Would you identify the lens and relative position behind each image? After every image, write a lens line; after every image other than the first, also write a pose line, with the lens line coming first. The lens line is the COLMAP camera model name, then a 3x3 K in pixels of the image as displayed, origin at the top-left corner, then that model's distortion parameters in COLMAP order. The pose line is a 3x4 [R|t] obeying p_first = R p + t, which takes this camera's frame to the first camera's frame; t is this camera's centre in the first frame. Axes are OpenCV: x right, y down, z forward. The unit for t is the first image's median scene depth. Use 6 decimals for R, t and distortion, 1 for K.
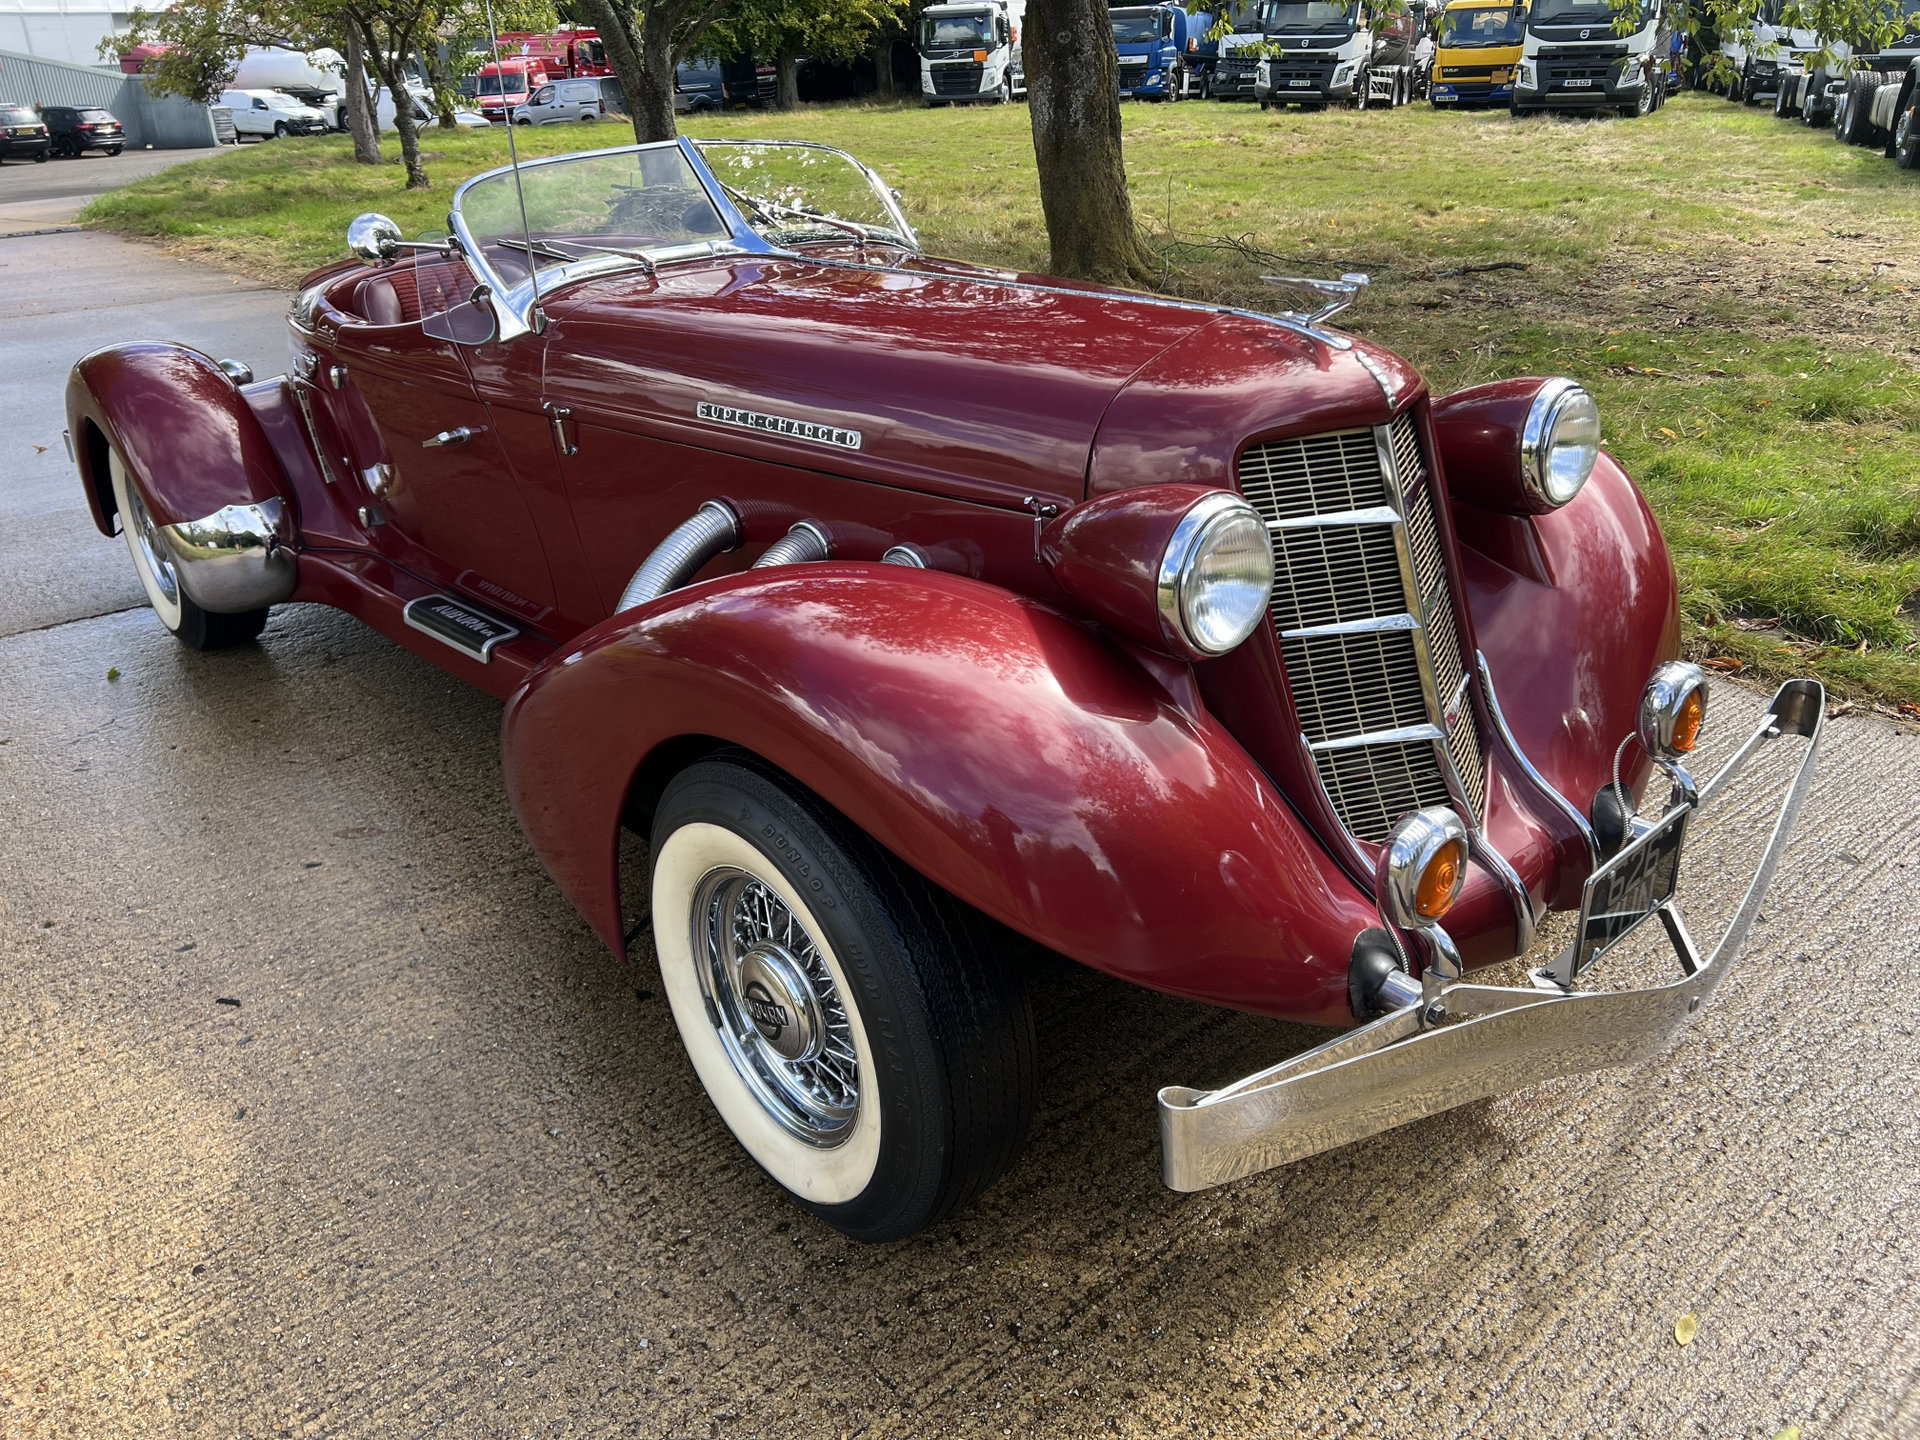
lens RADIAL K [[1459.9, 0, 957.4], [0, 1459.9, 713.9], [0, 0, 1]] dist [0.071371, -0.058921]
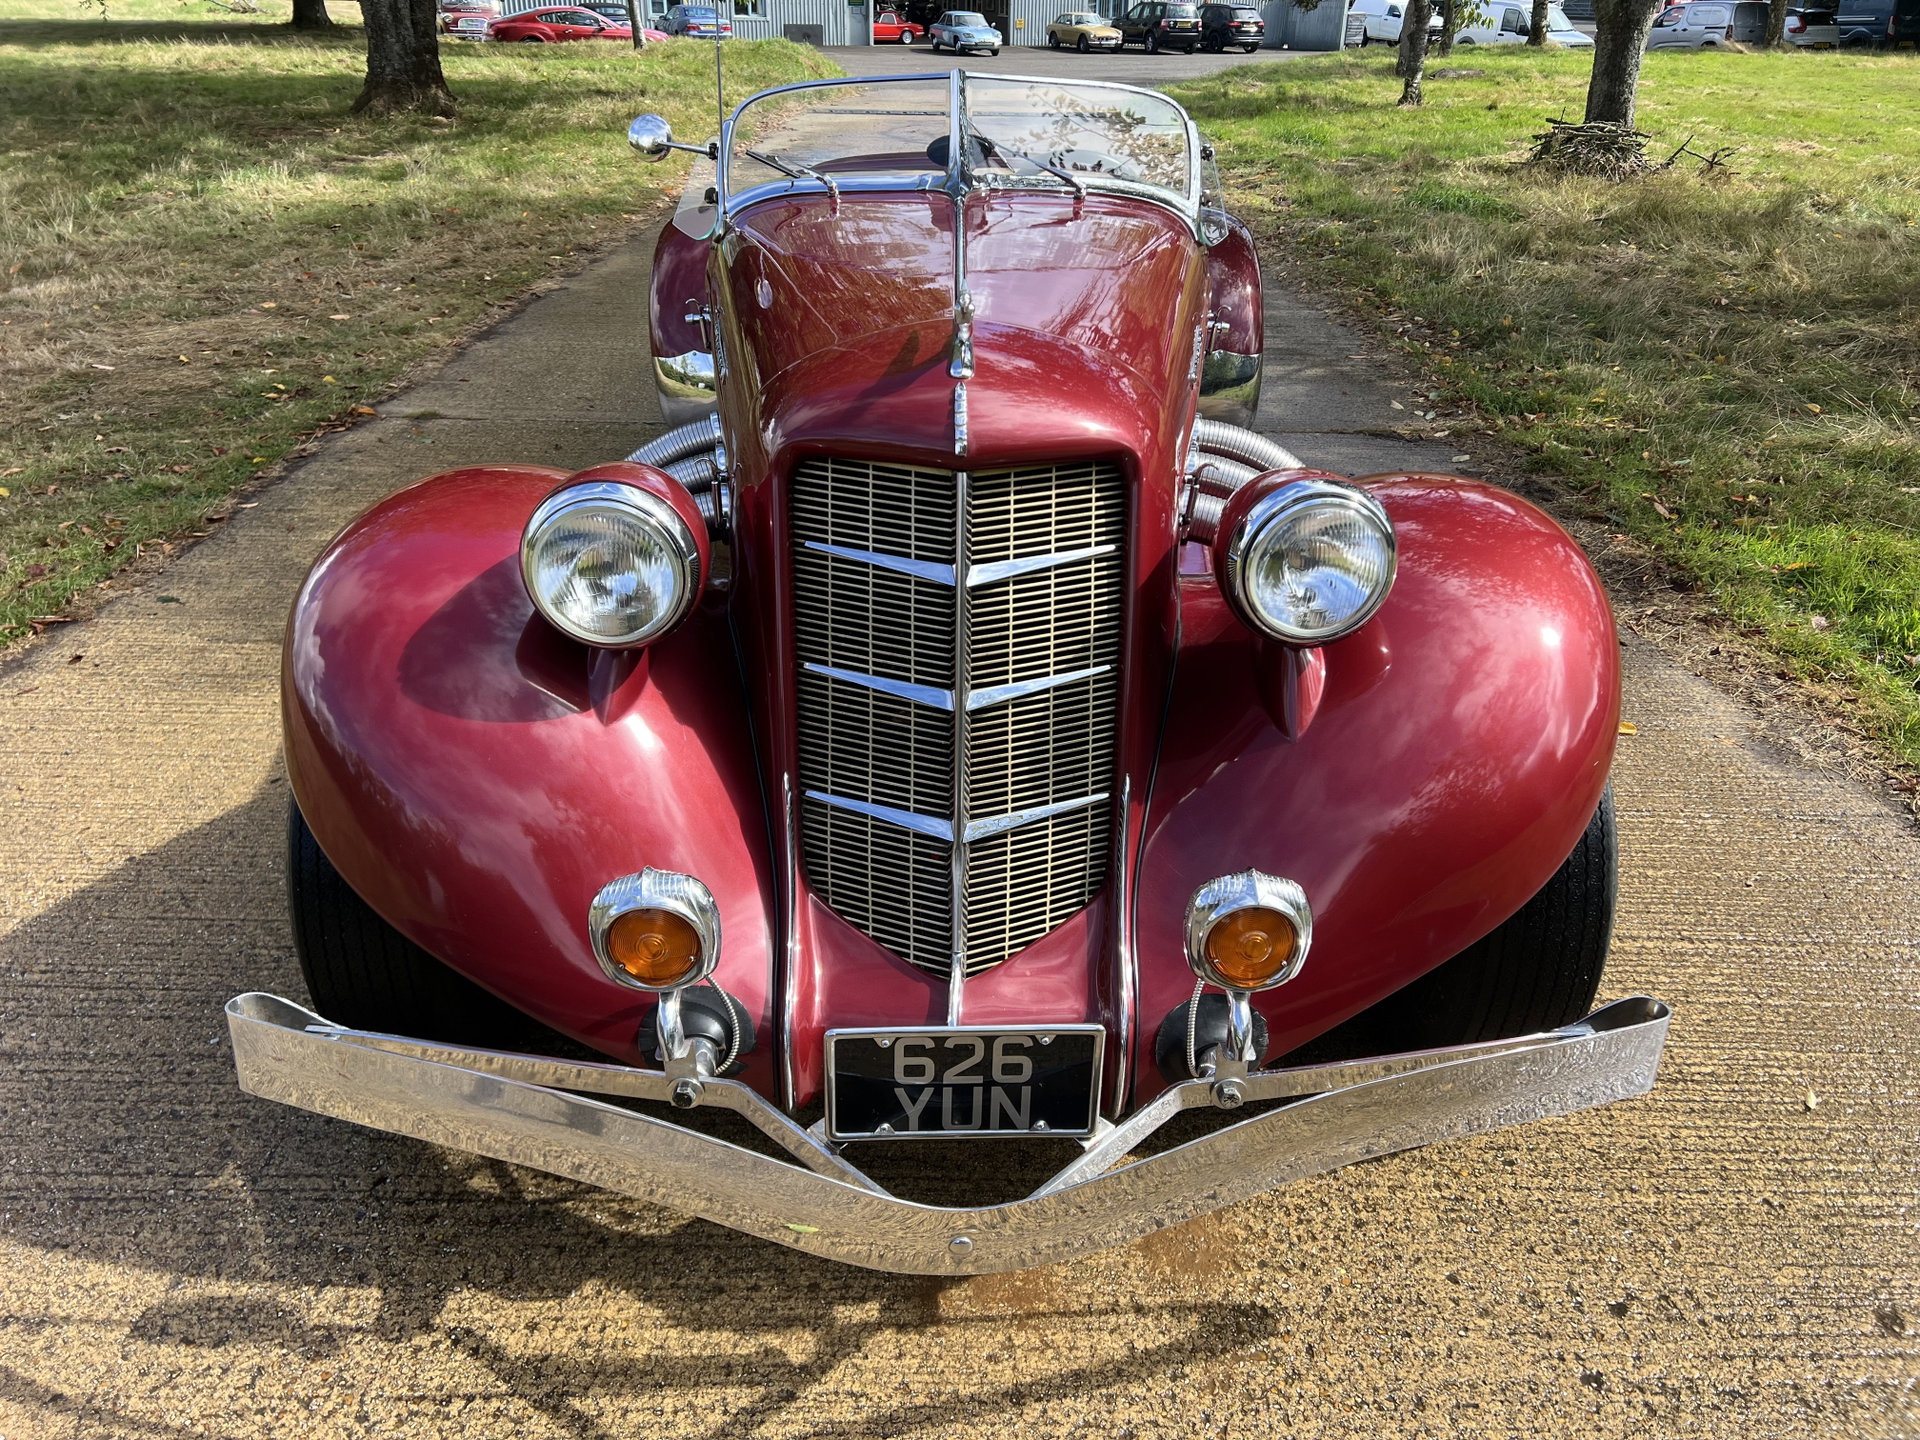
lens RADIAL K [[1465.5, 0, 958.1], [0, 1465.5, 708.4], [0, 0, 1]] dist [0.086137, -0.097649]
pose [[0.760442, 0.325781, -0.561778, 0.589475], [-0.300396, 0.943414, 0.140470, -0.134110], [0.575752, 0.061936, 0.815275, 0.219968]]
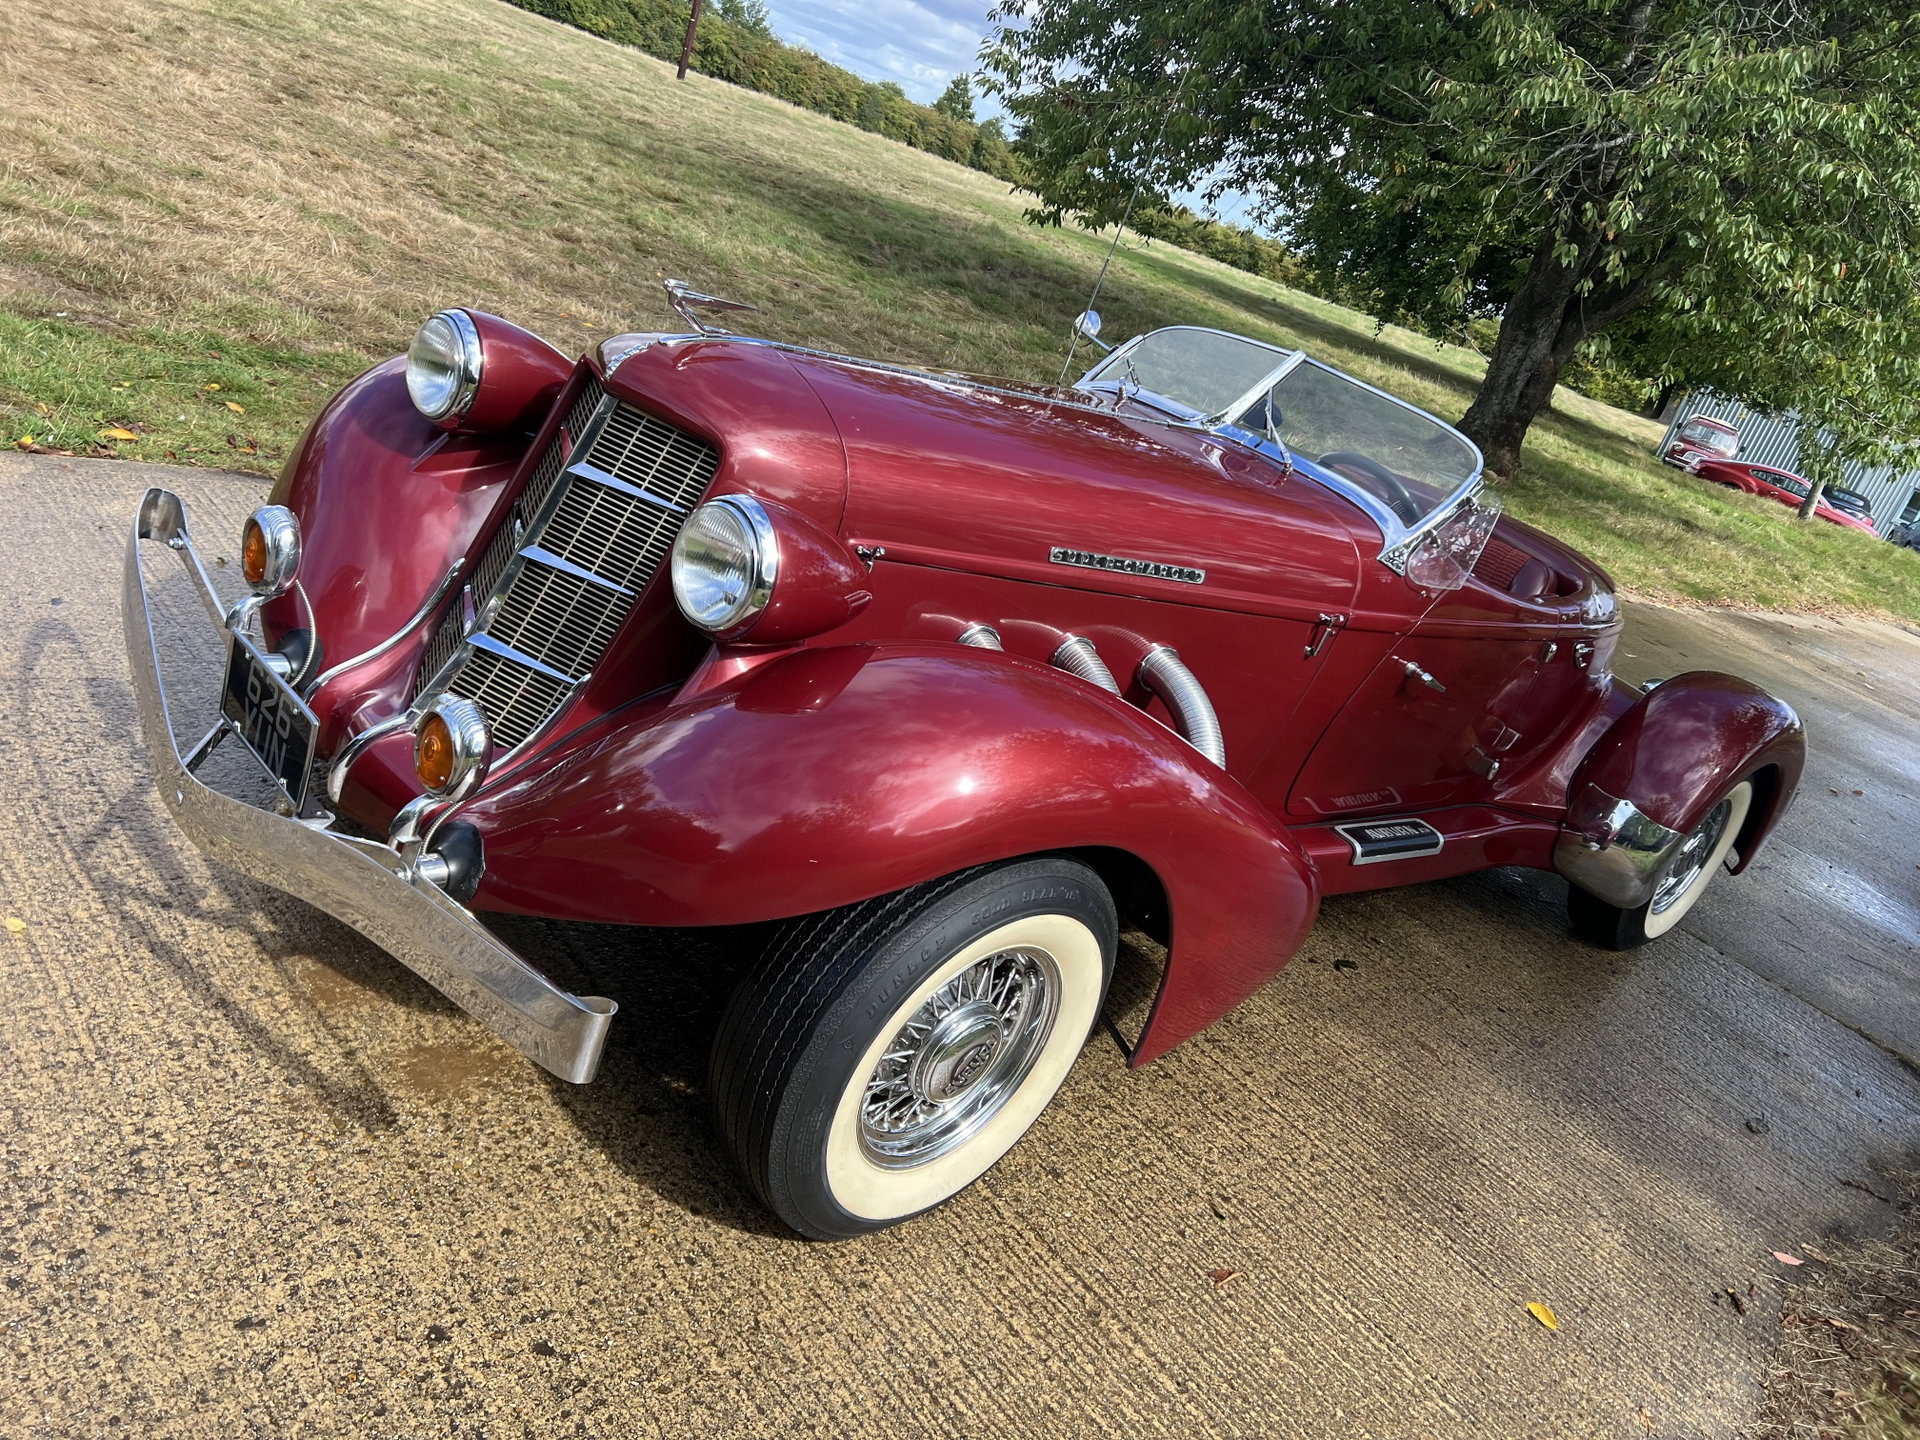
lens RADIAL K [[1459.4, 0, 963.1], [0, 1459.4, 722.8], [0, 0, 1]] dist [0.067282, -0.052605]
pose [[0.010314, 0.405575, -0.914003, 1.030985], [-0.679877, 0.673112, 0.291012, -0.389997], [0.733254, 0.618408, 0.282683, 0.746892]]
